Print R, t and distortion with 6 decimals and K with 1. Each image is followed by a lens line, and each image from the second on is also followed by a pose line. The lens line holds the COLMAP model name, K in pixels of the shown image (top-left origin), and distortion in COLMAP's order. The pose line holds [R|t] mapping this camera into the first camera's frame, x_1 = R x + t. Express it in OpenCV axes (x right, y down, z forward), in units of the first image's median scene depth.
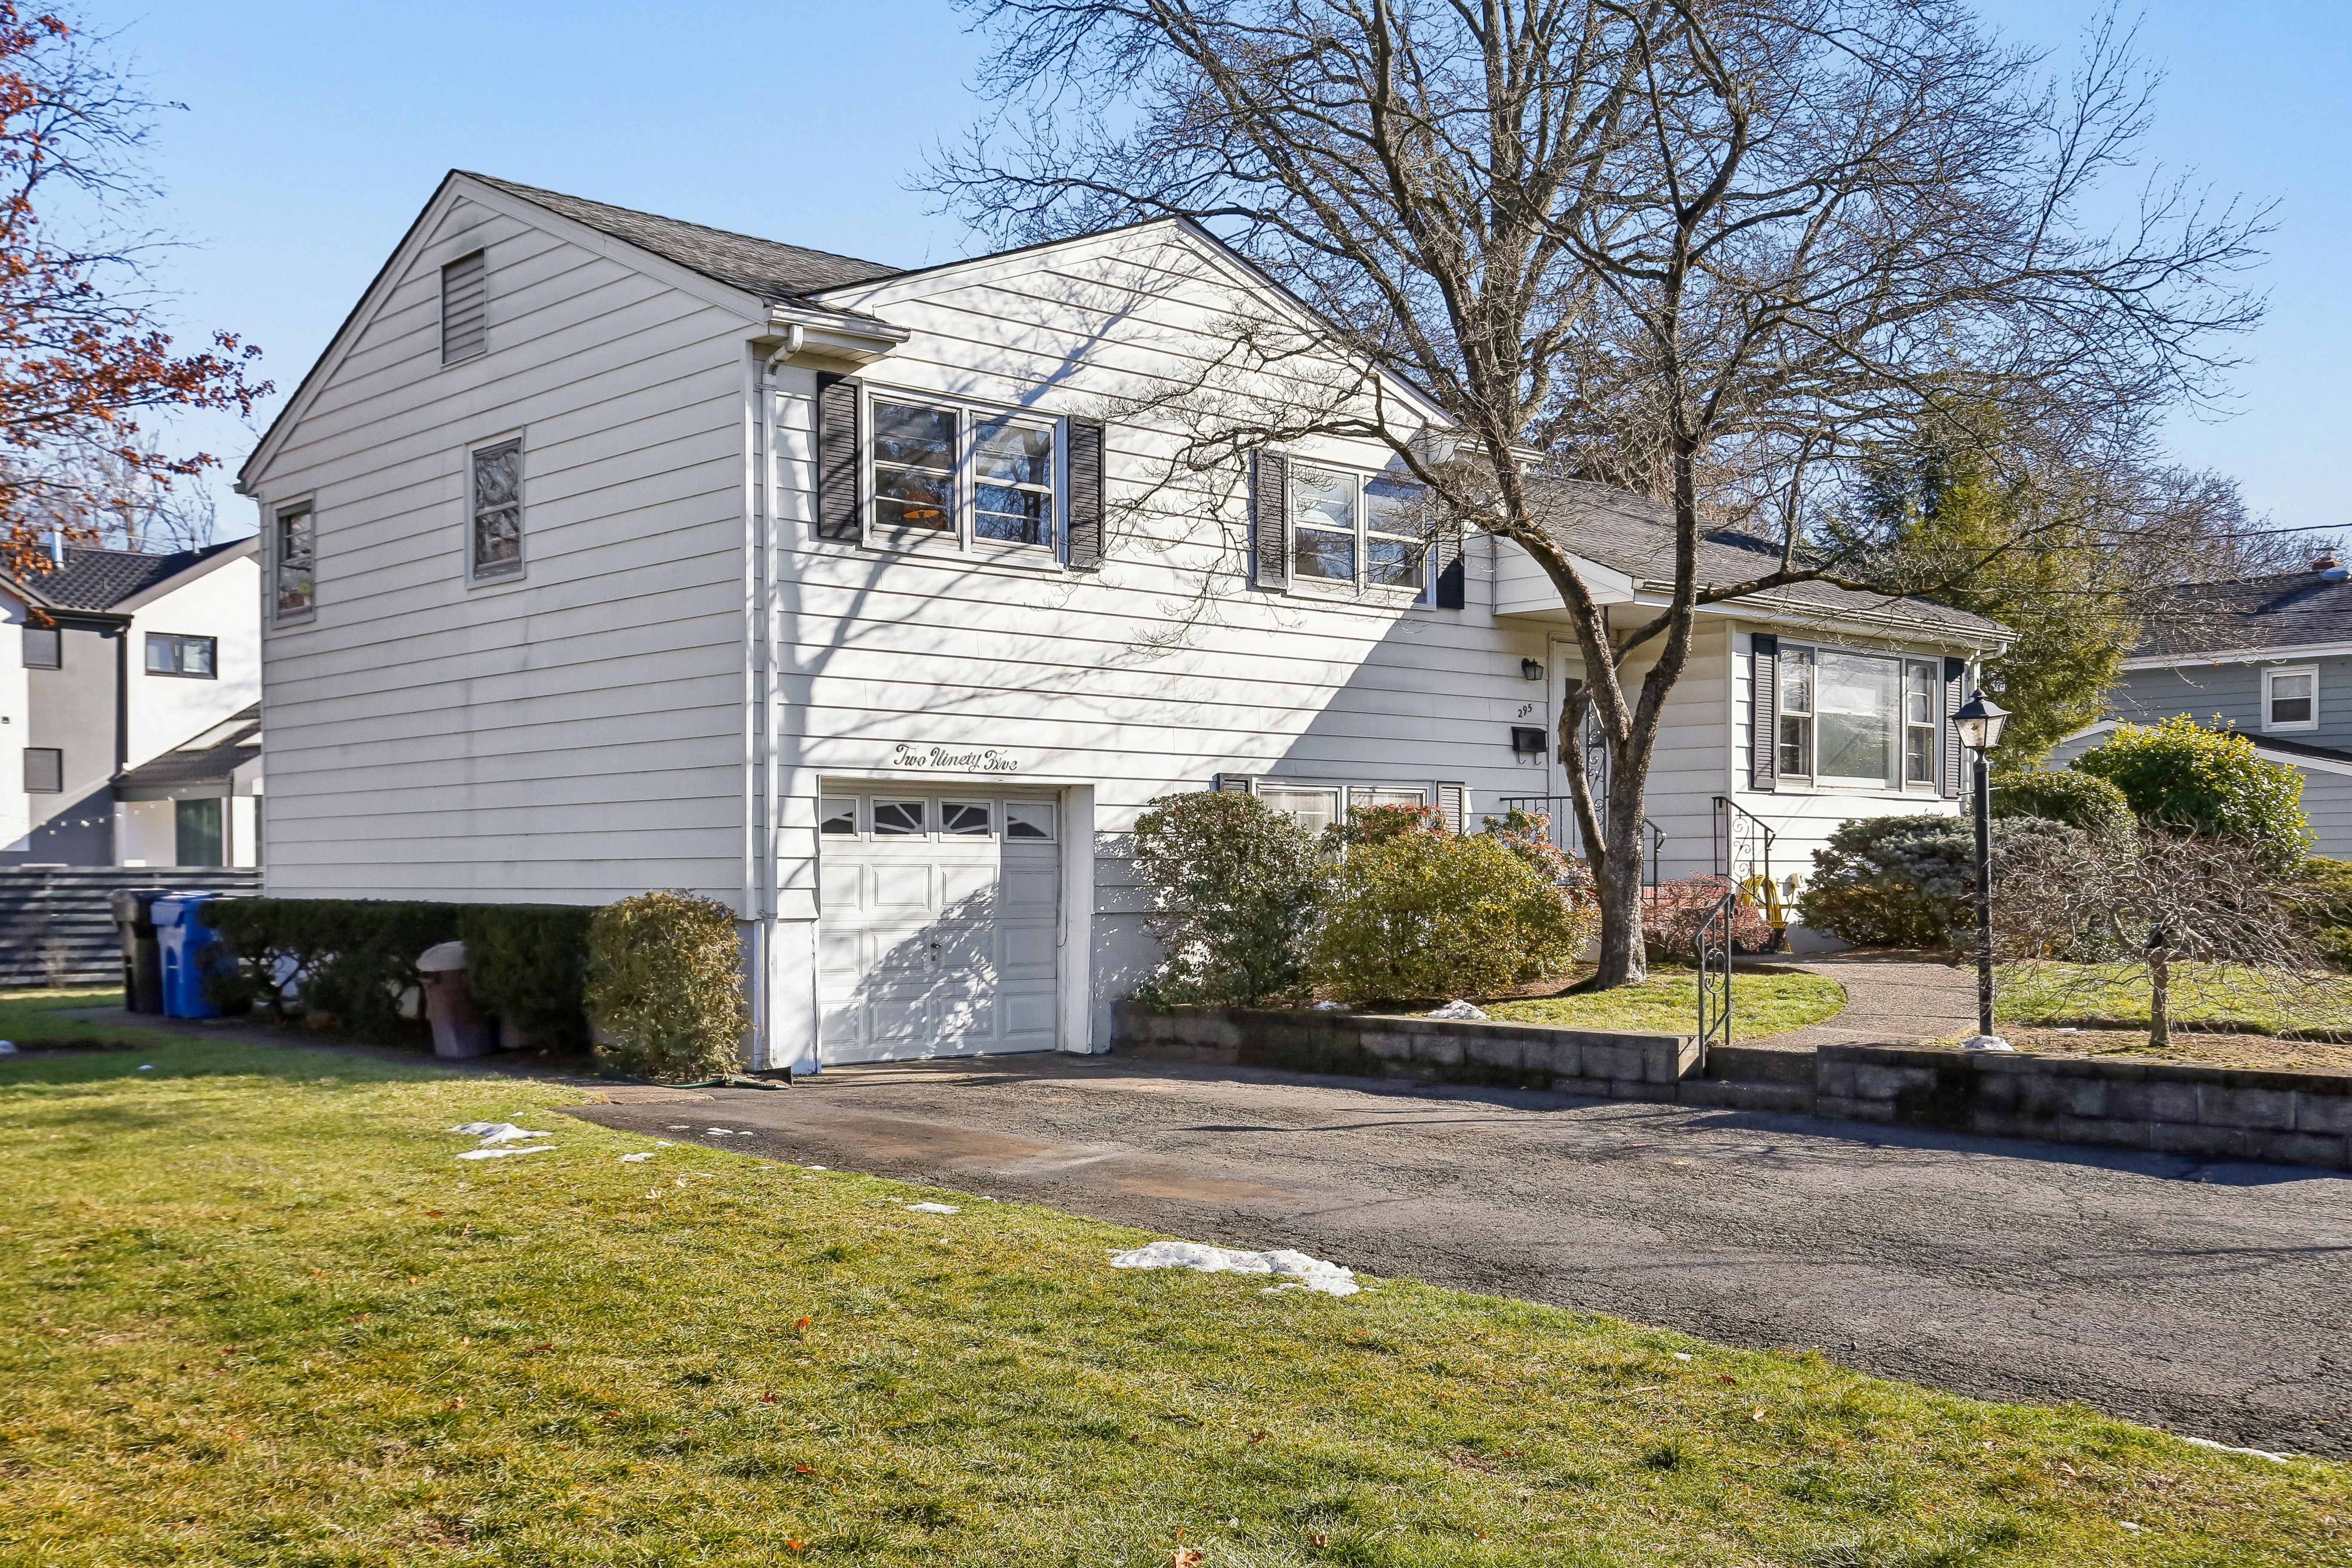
lens RADIAL K [[2187.9, 0, 1196.0], [0, 2187.9, 858.4], [0, 0, 1]] dist [0.040121, 0.015263]
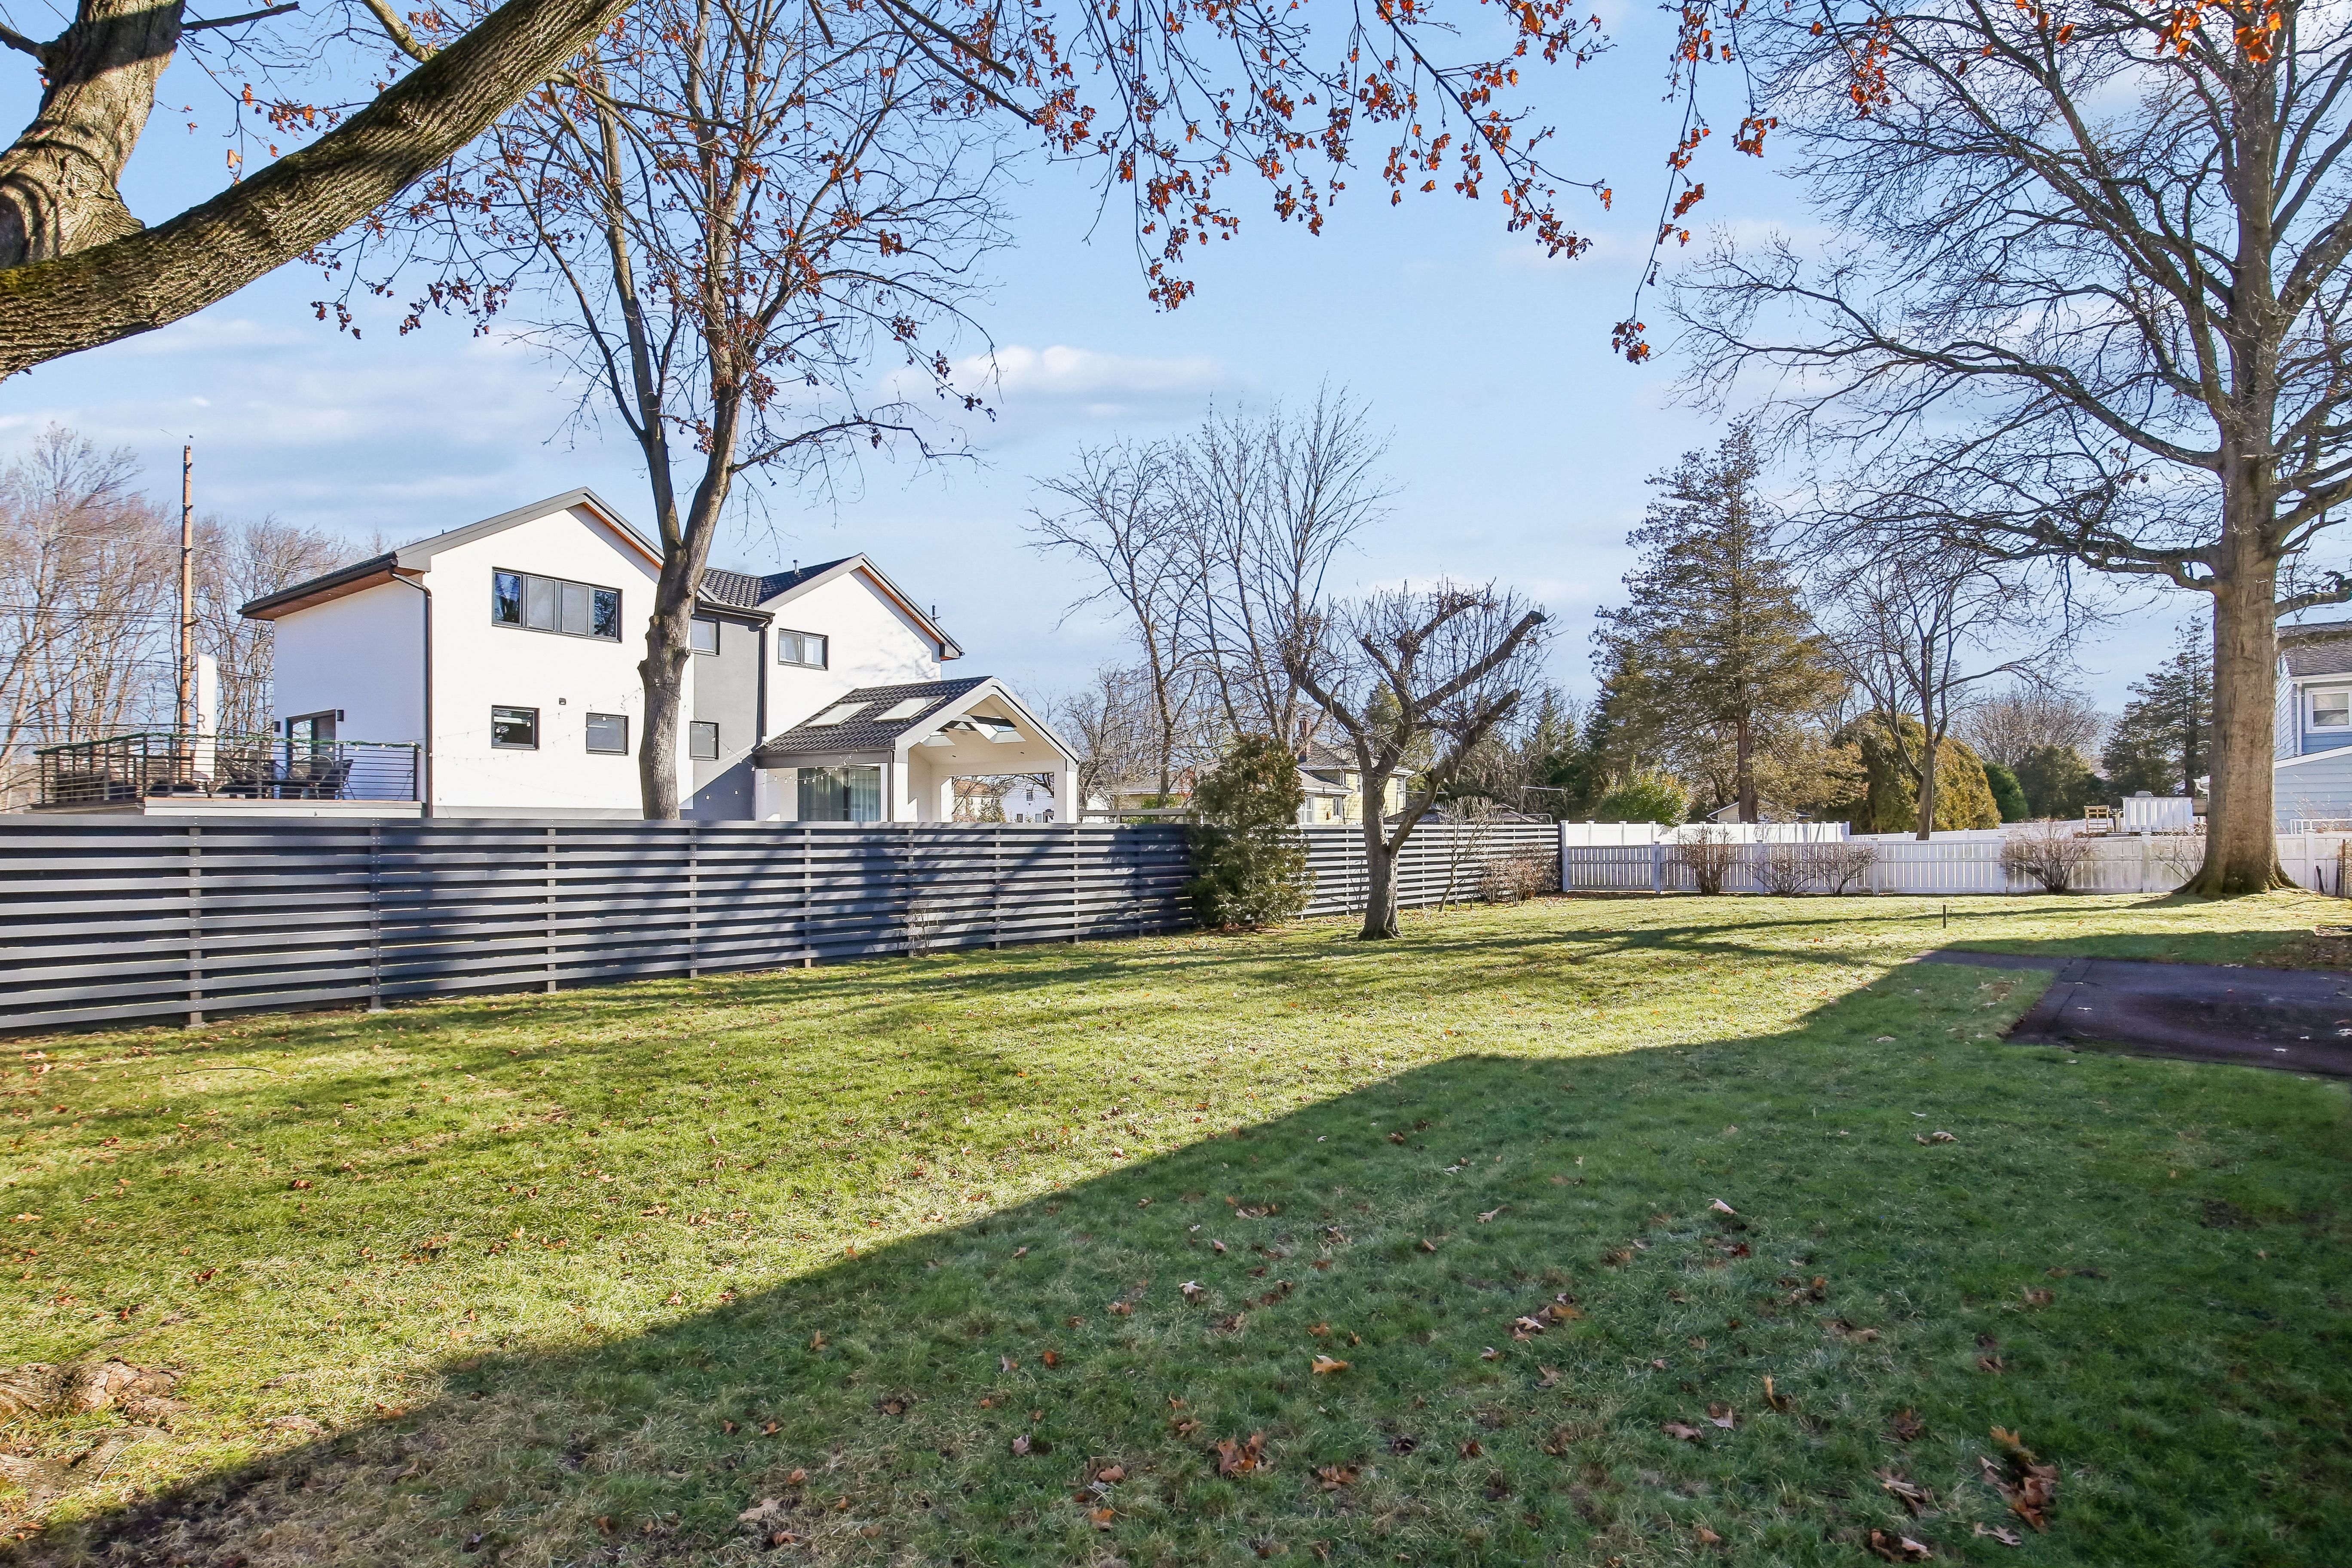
lens RADIAL K [[1144.3, 0, 1163.8], [0, 1144.3, 817.9], [0, 0, 1]] dist [0.000616, -0.006419]
pose [[0.997191, 0.005557, 0.074688, -0.945457], [-0.005245, 0.999977, -0.004370, 0.007615], [-0.074710, 0.003966, 0.997197, 1.095627]]
